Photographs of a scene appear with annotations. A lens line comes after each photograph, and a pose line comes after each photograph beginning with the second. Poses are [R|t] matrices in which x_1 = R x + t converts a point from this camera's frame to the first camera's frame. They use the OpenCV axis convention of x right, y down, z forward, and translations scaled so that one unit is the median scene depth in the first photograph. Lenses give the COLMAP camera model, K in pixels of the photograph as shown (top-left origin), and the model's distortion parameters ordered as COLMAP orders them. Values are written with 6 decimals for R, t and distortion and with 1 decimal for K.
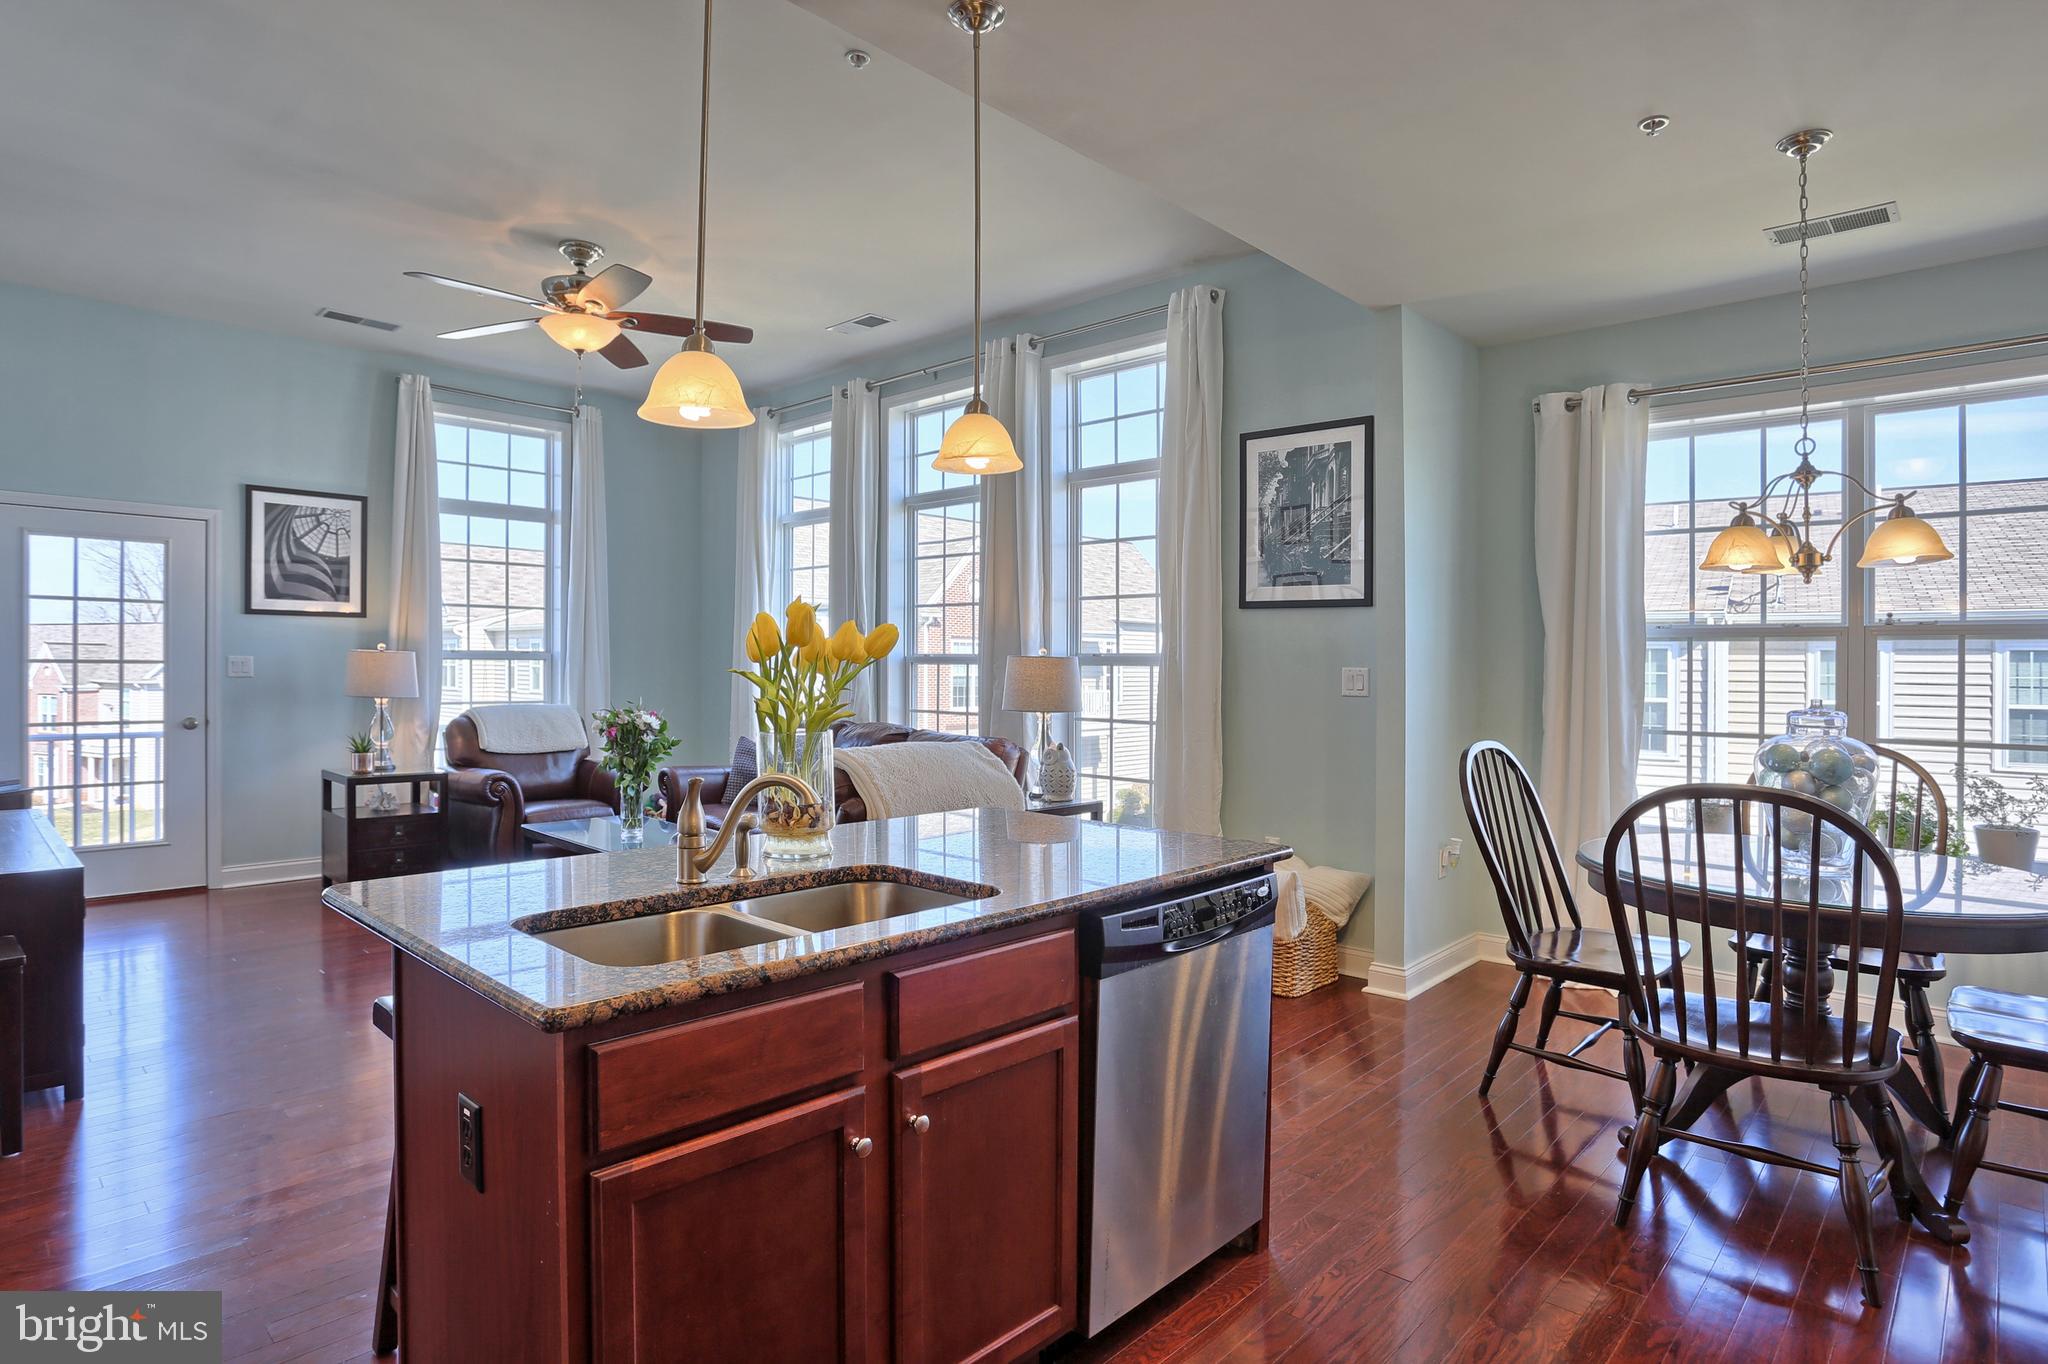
lens RADIAL K [[1101.2, 0, 1016.7], [0, 1101.2, 680.1], [0, 0, 1]] dist [-0.058270, 0.027325]
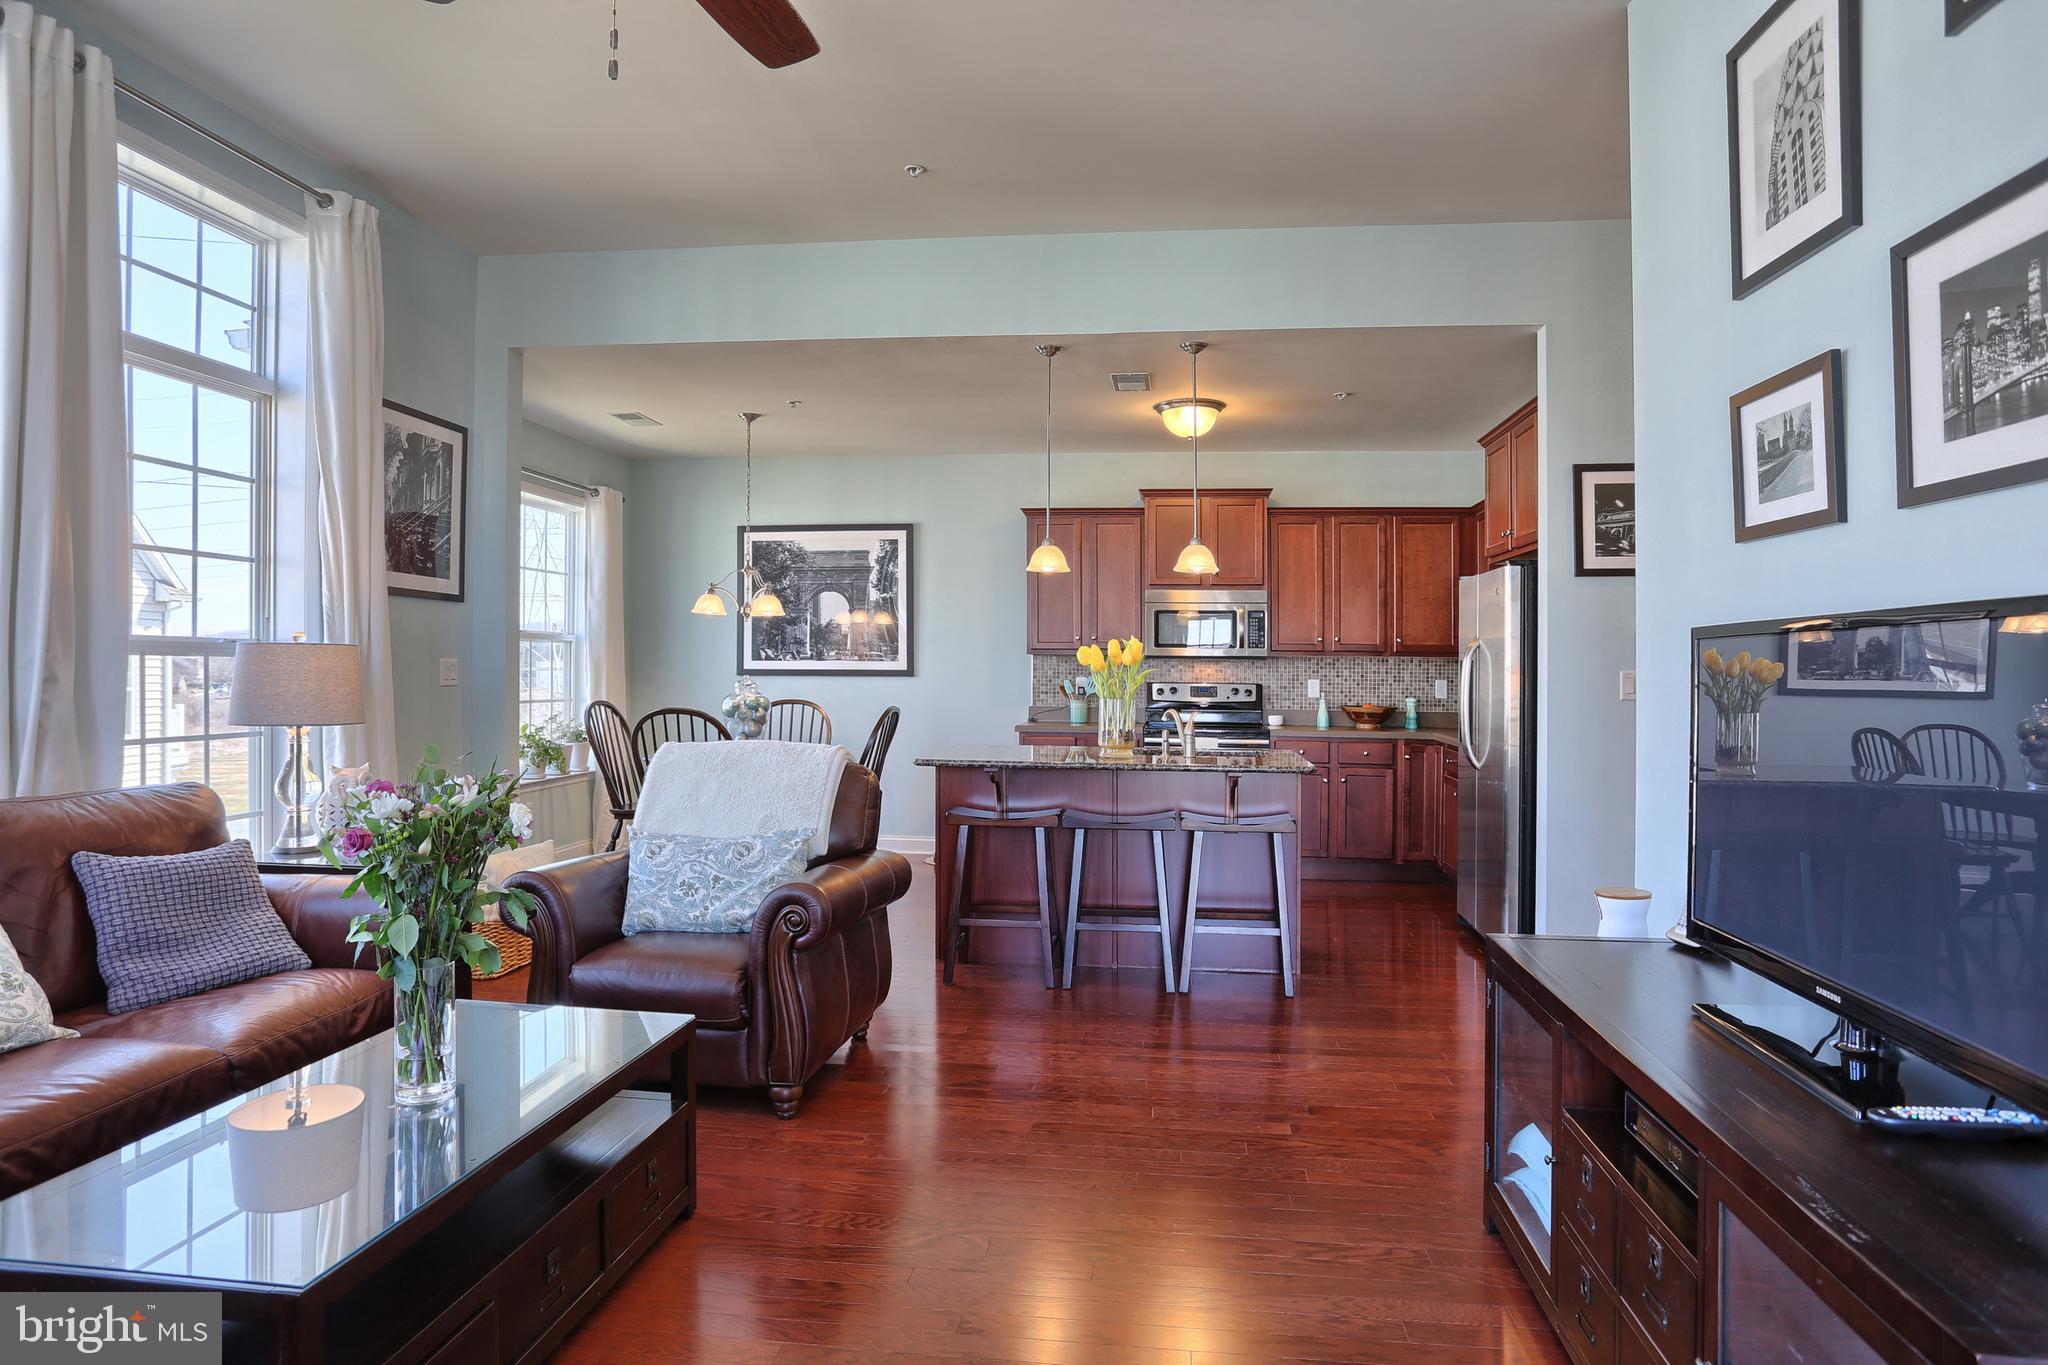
lens RADIAL K [[1152.4, 0, 1027.0], [0, 1152.4, 693.5], [0, 0, 1]] dist [-0.051582, 0.026924]
pose [[-0.592990, -0.032628, 0.804549, -0.847207], [-0.004082, 0.999288, 0.037517, -0.019959], [-0.805200, 0.018963, -0.592700, 1.117792]]
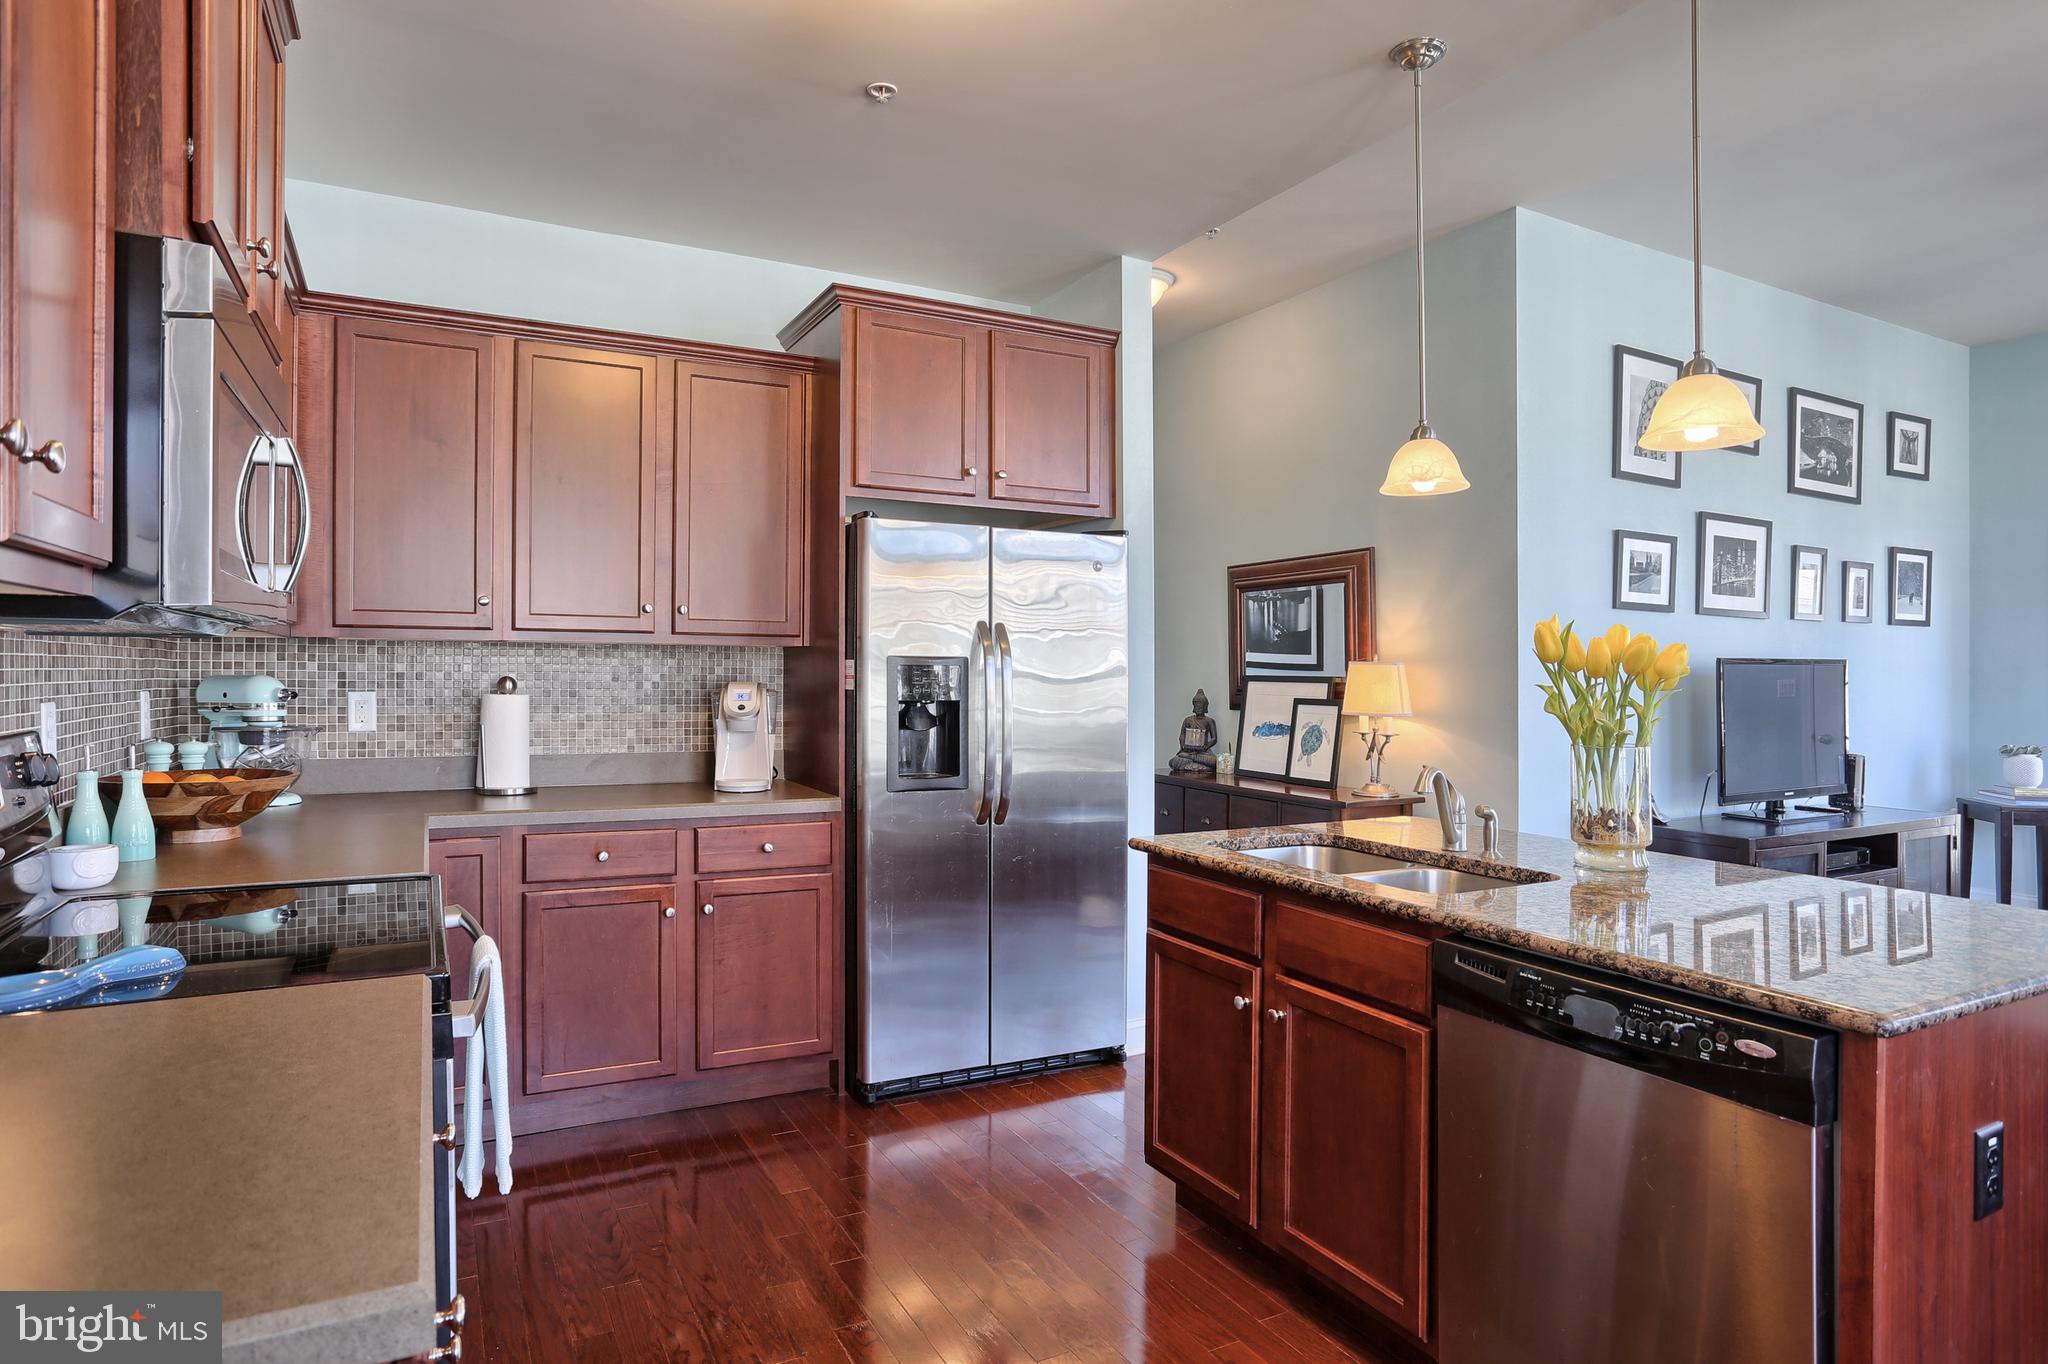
lens RADIAL K [[1152.4, 0, 1042.9], [0, 1152.4, 675.3], [0, 0, 1]] dist [-0.051582, 0.026924]
pose [[-0.309510, -0.006433, -0.950874, 0.437396], [-0.024559, 0.999698, 0.001231, -0.003470], [0.950579, 0.023734, -0.309575, 0.394620]]
